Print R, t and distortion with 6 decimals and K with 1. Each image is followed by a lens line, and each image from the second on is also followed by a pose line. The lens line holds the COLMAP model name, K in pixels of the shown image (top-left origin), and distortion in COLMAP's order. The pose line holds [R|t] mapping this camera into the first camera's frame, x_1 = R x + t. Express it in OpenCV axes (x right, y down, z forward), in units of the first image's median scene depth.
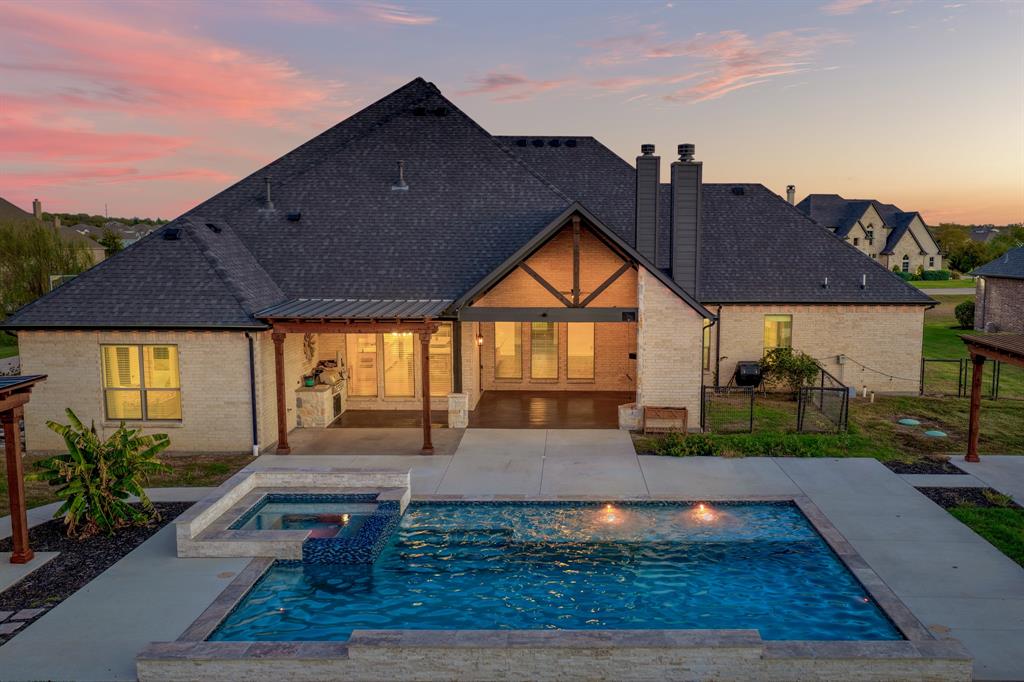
lens RADIAL K [[887.0, 0, 573.1], [0, 887.0, 344.1], [0, 0, 1]] dist [-0.010885, 0.024895]
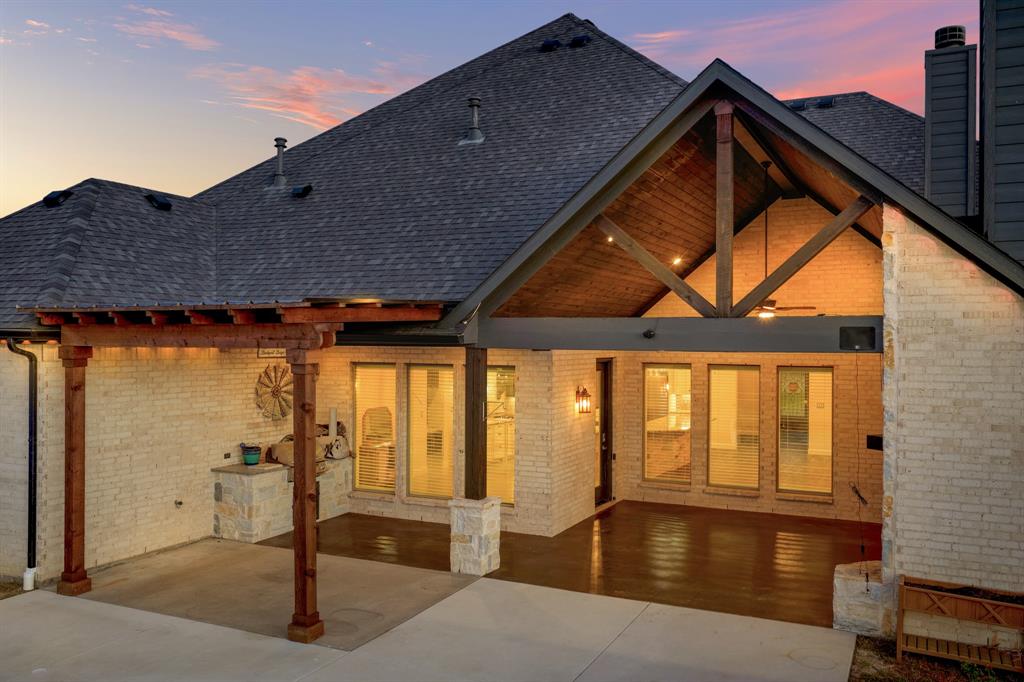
lens RADIAL K [[846.4, 0, 514.0], [0, 846.4, 341.7], [0, 0, 1]] dist [-0.012314, 0.031484]
pose [[0.898213, 0.003048, -0.439550, 0.100806], [-0.058936, 0.991782, -0.113557, 0.024504], [0.435592, 0.127903, 0.891011, 0.666504]]
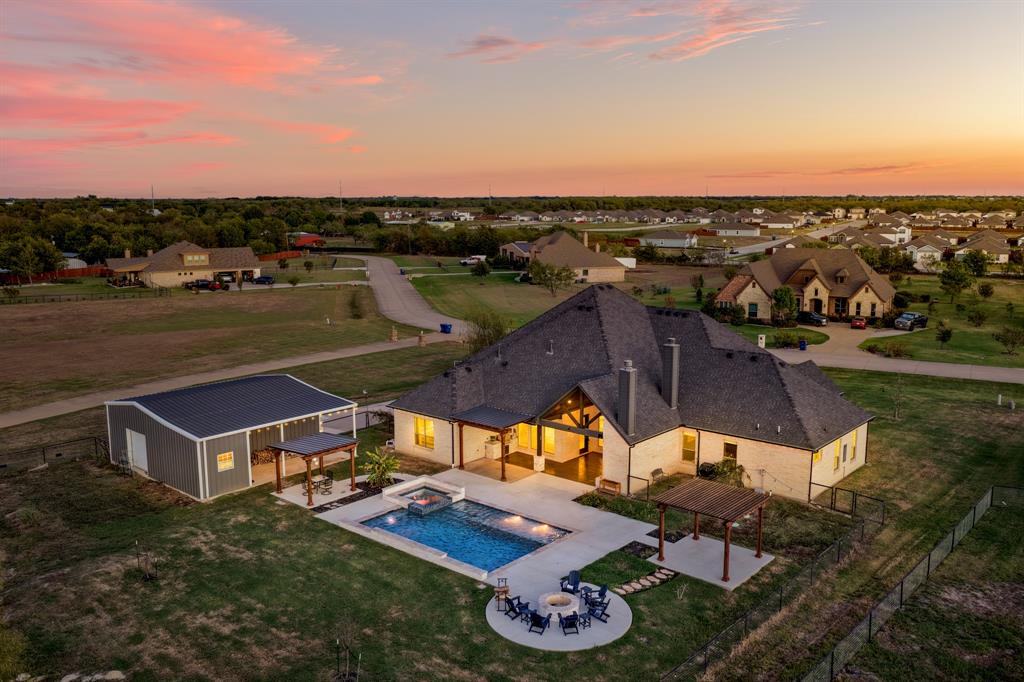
lens RADIAL K [[846.4, 0, 510.8], [0, 846.4, 340.3], [0, 0, 1]] dist [-0.012314, 0.031484]
pose [[0.756897, 0.102335, -0.645472, 1.335181], [-0.081459, 0.994735, 0.062188, -0.414576], [0.648438, 0.005510, 0.761248, -0.787571]]
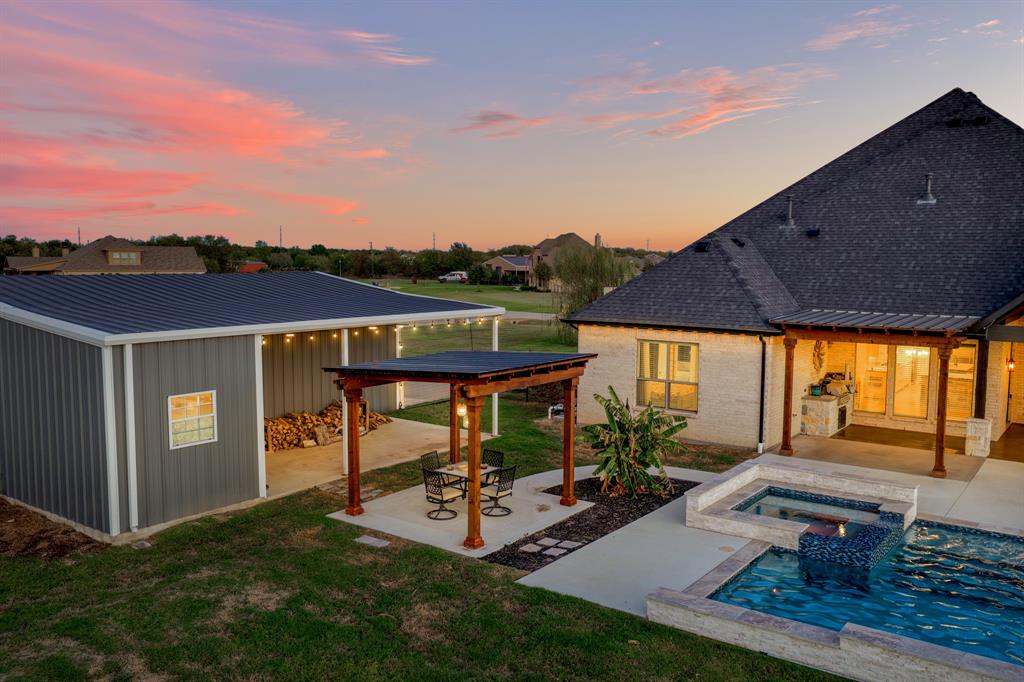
lens RADIAL K [[846.4, 0, 512.8], [0, 846.4, 338.3], [0, 0, 1]] dist [-0.012314, 0.031484]
pose [[0.803459, 0.058668, -0.592462, -0.003946], [-0.081548, 0.996598, -0.011903, 0.025139], [0.589749, 0.057878, 0.805510, 0.002436]]
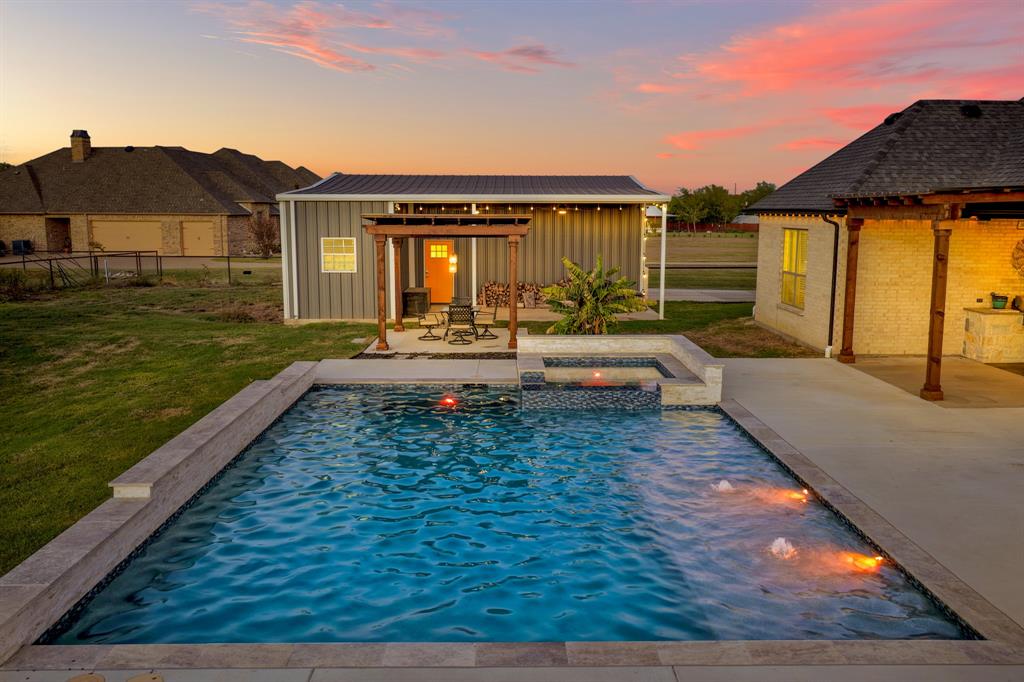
lens RADIAL K [[846.4, 0, 516.8], [0, 846.4, 331.9], [0, 0, 1]] dist [-0.012314, 0.031484]
pose [[0.016019, 0.138724, -0.990202, 0.469859], [-0.132228, 0.981925, 0.135425, 0.026885], [0.991090, 0.128763, 0.034073, 0.652327]]
